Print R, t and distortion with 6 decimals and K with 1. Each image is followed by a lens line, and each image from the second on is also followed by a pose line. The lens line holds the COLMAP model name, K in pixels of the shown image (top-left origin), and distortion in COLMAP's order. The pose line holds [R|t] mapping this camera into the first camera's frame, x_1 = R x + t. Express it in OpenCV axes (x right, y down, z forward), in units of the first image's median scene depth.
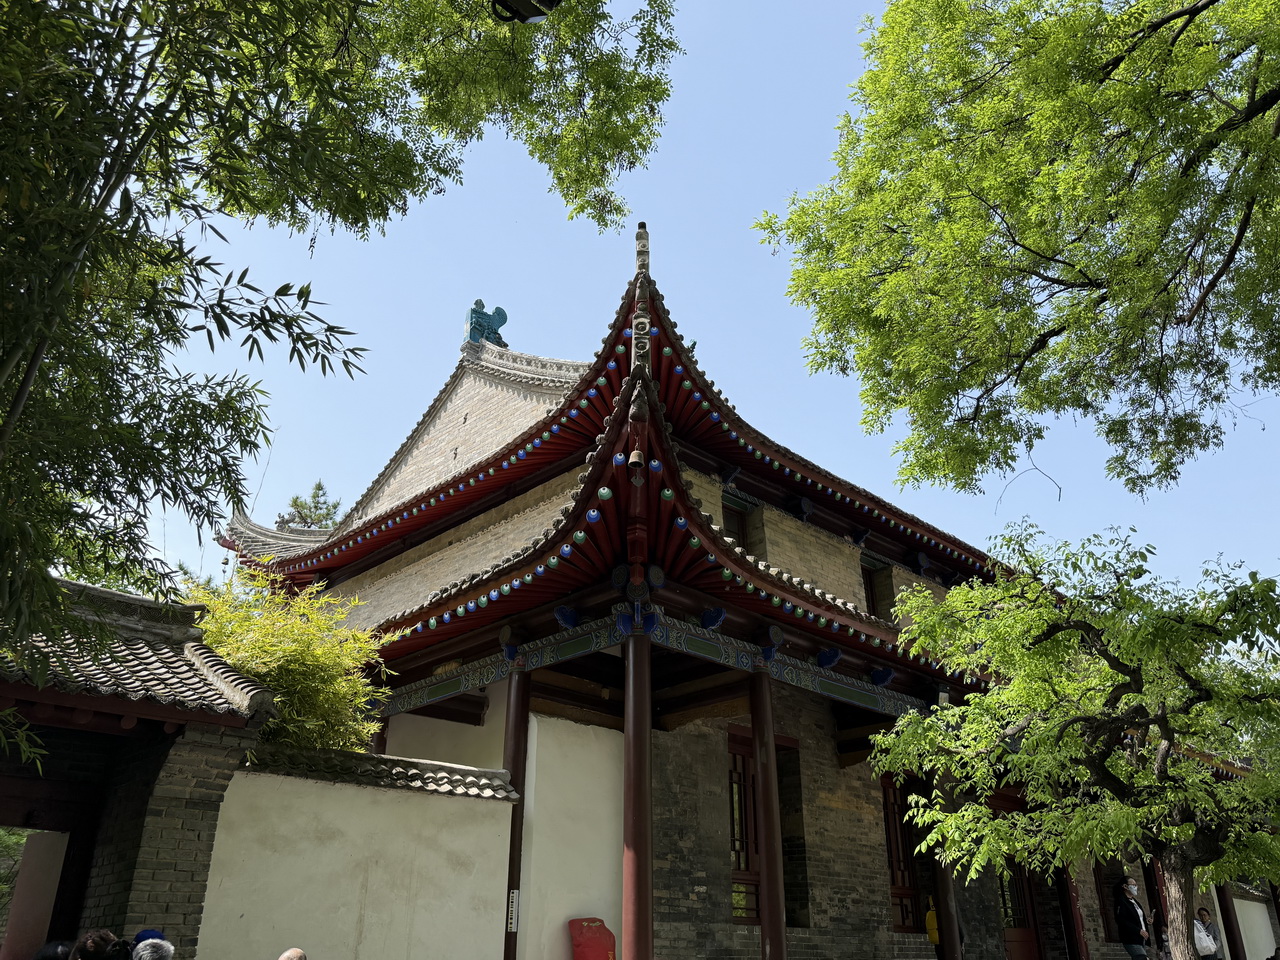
lens RADIAL K [[1018.7, 0, 640.0], [0, 1018.7, 480.0], [0, 0, 1]] dist [-0.000182, -0.003672]
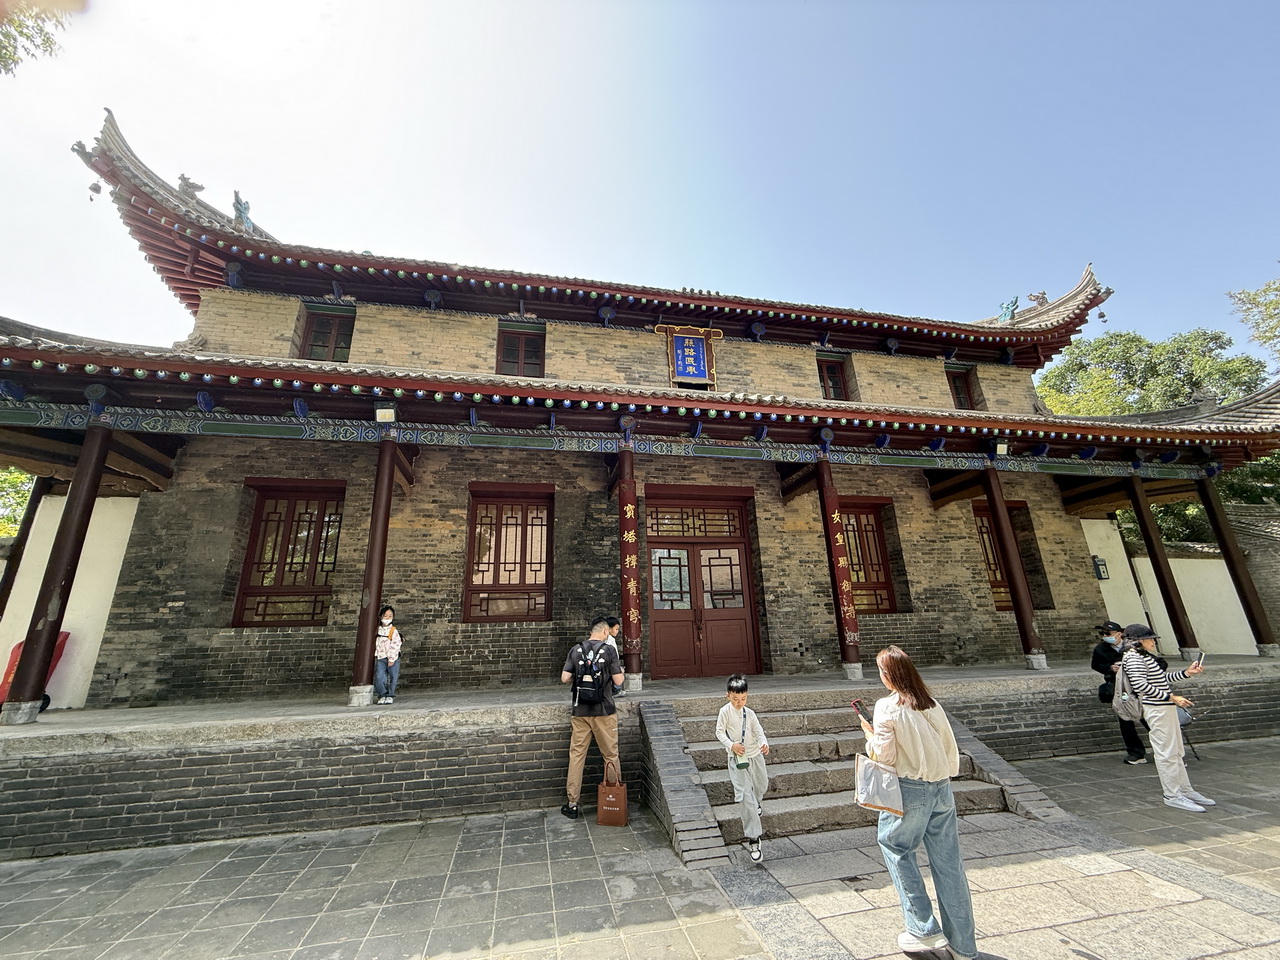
lens RADIAL K [[509.2, 0, 637.4], [0, 509.2, 509.8], [0, 0, 1]] dist [-0.000195, -0.000050]
pose [[0.836379, -0.190088, -0.514137, 0.880064], [0.274203, 0.957247, 0.092147, 0.386386], [0.474640, -0.218047, 0.852744, 0.755112]]
